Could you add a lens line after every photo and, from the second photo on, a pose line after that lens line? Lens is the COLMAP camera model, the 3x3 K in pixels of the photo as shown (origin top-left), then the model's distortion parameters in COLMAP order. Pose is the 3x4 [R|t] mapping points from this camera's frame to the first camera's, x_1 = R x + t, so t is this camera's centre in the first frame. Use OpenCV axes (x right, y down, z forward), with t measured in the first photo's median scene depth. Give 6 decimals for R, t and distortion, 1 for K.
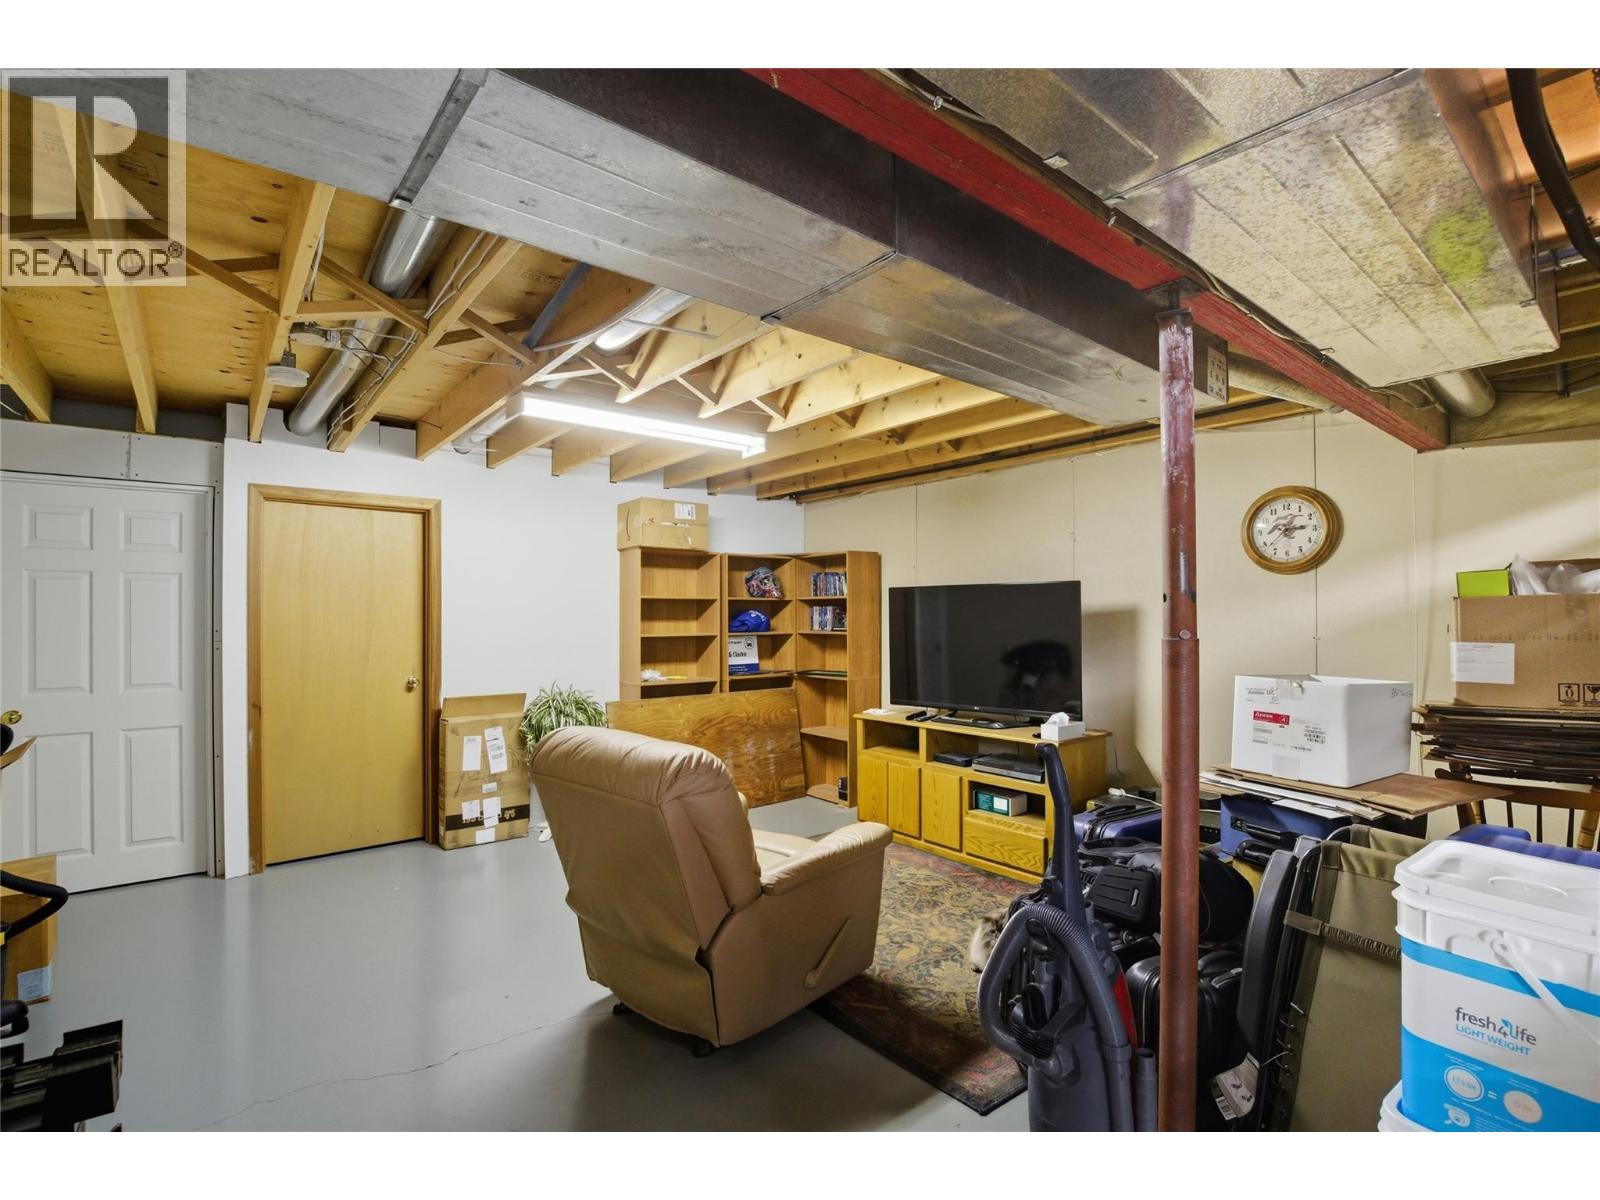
lens RADIAL K [[754.8, 0, 810.8], [0, 754.8, 612.8], [0, 0, 1]] dist [-0.004966, -0.000535]
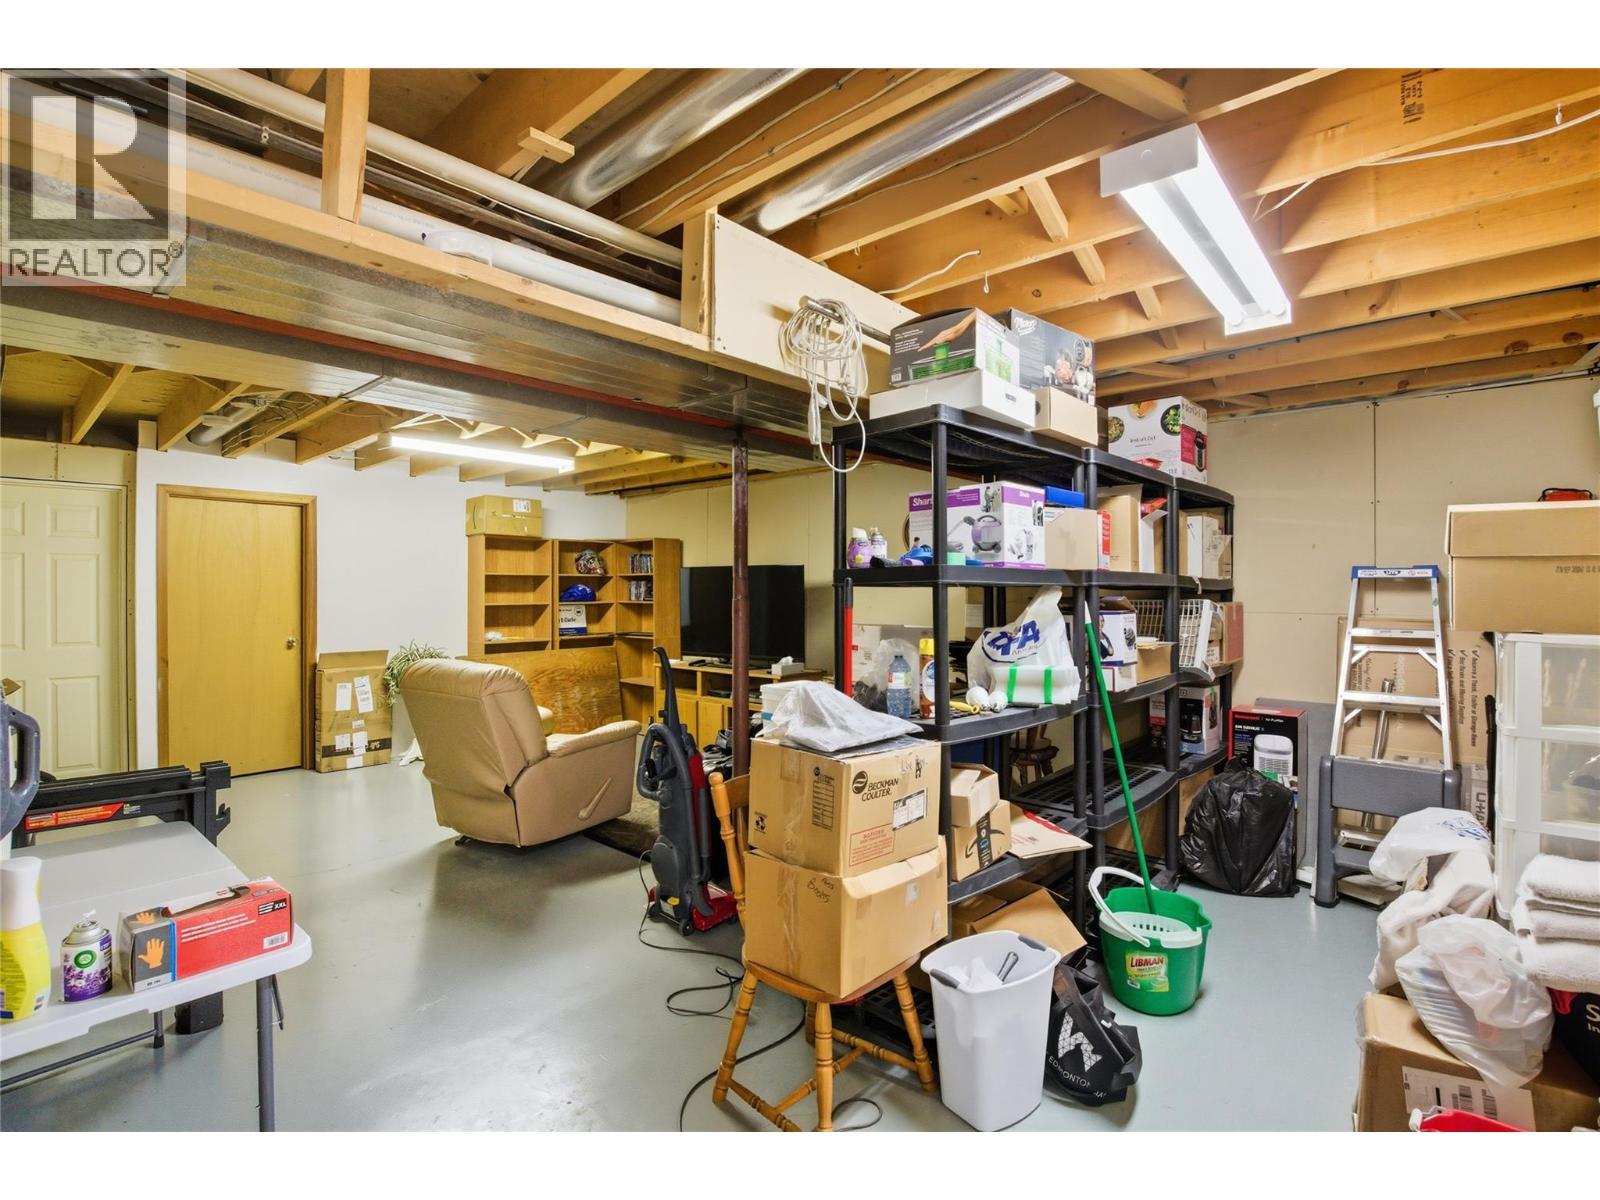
lens RADIAL K [[754.8, 0, 792.4], [0, 754.8, 588.8], [0, 0, 1]] dist [-0.004966, -0.000535]
pose [[0.989703, 0.001407, 0.143128, 0.104714], [-0.001878, 0.999993, 0.003156, -0.000685], [-0.143122, -0.003392, 0.989699, -0.326665]]
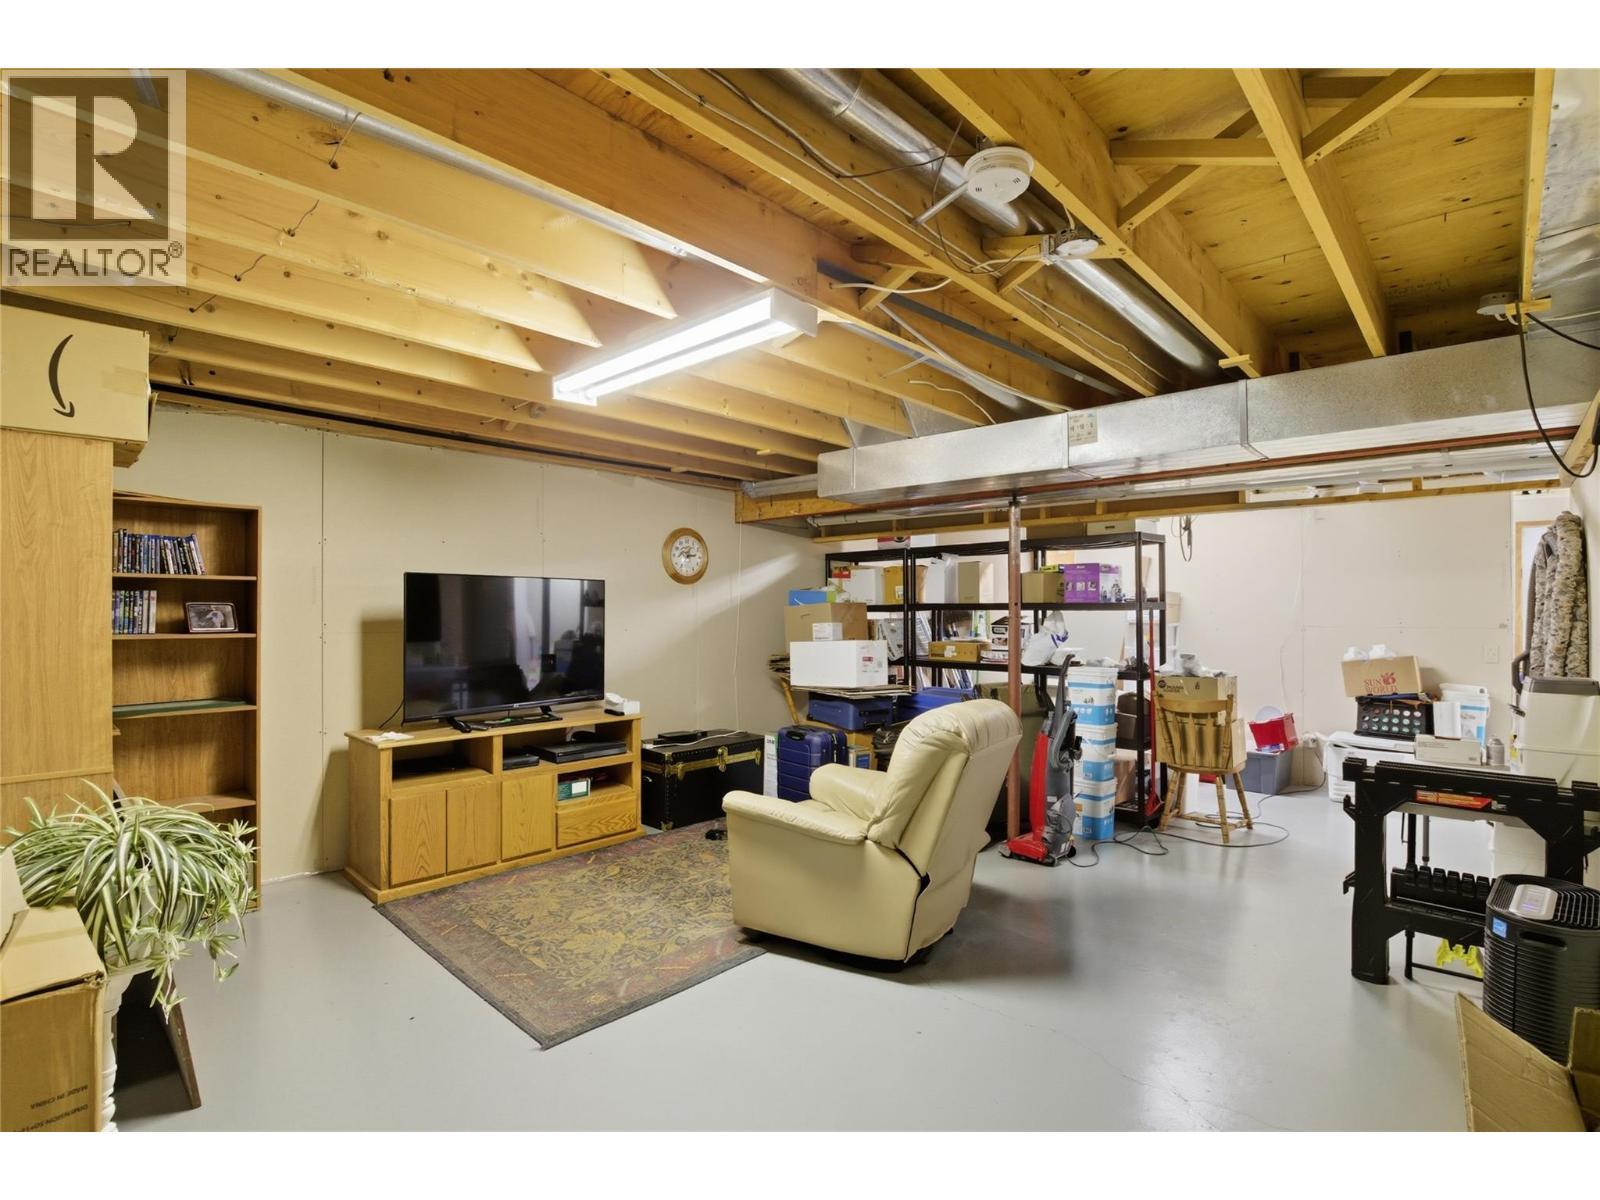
lens RADIAL K [[754.8, 0, 804.1], [0, 754.8, 607.5], [0, 0, 1]] dist [-0.004966, -0.000535]
pose [[-0.114048, 0.002795, 0.993471, -0.668714], [-0.007430, 0.999966, -0.003666, 0.001720], [-0.993447, -0.007800, -0.114023, 0.645015]]
